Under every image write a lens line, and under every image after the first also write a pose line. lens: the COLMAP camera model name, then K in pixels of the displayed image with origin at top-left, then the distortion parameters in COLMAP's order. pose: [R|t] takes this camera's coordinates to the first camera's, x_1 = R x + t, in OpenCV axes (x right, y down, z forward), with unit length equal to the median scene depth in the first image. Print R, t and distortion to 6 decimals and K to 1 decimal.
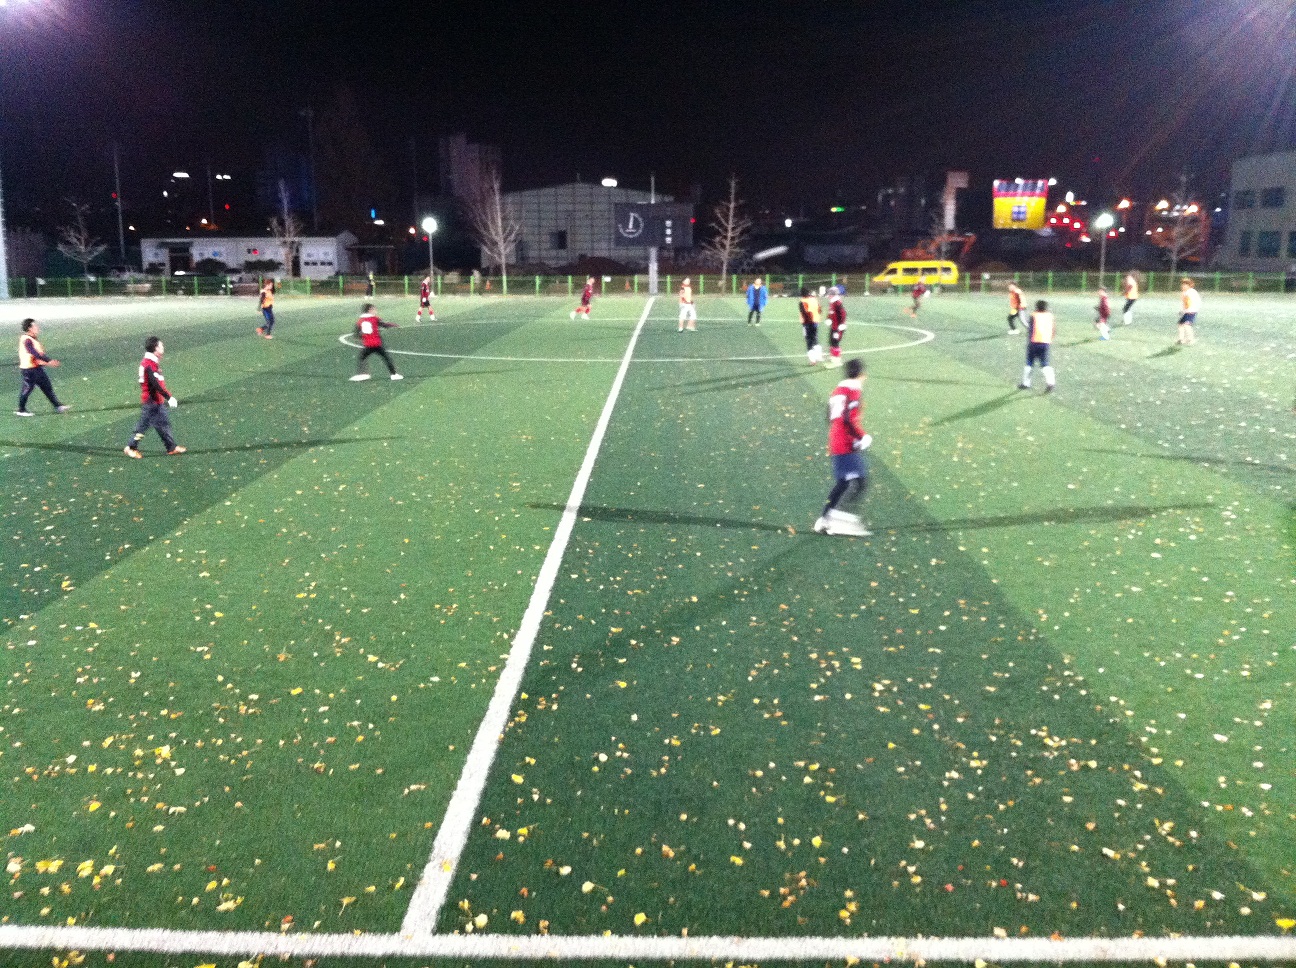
lens RADIAL K [[1191.1, 0, 648.0], [0, 1191.1, 484.0], [0, 0, 1]] dist [0.122919, -0.392571]
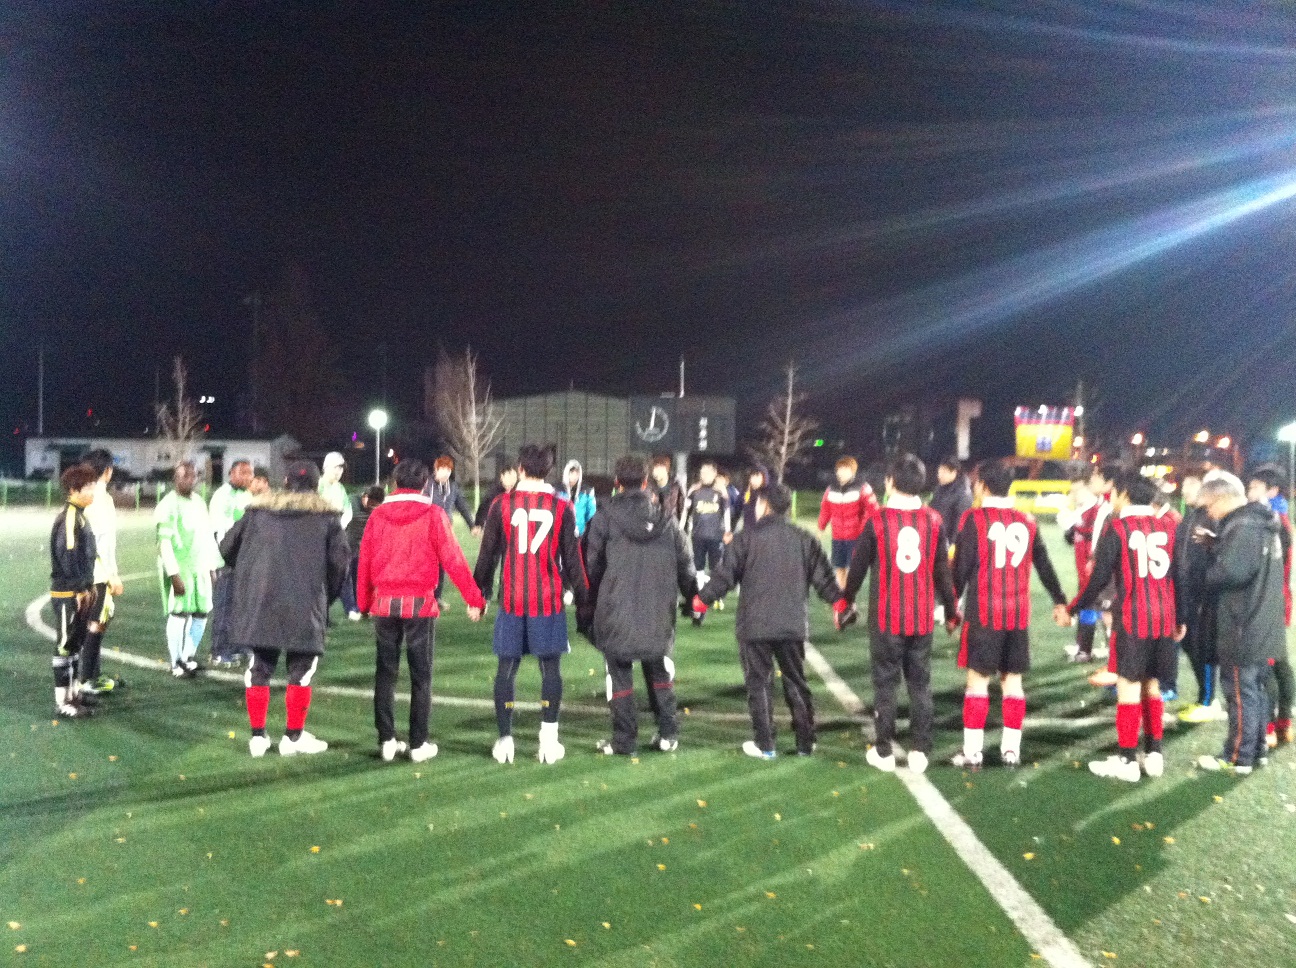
lens RADIAL K [[1191.1, 0, 648.0], [0, 1191.1, 484.0], [0, 0, 1]] dist [0.122919, -0.392571]
pose [[0.999633, 0.020824, 0.017353, -0.028464], [-0.017180, 0.981900, -0.188618, -0.041471], [-0.020967, 0.188250, 0.981897, 0.285068]]
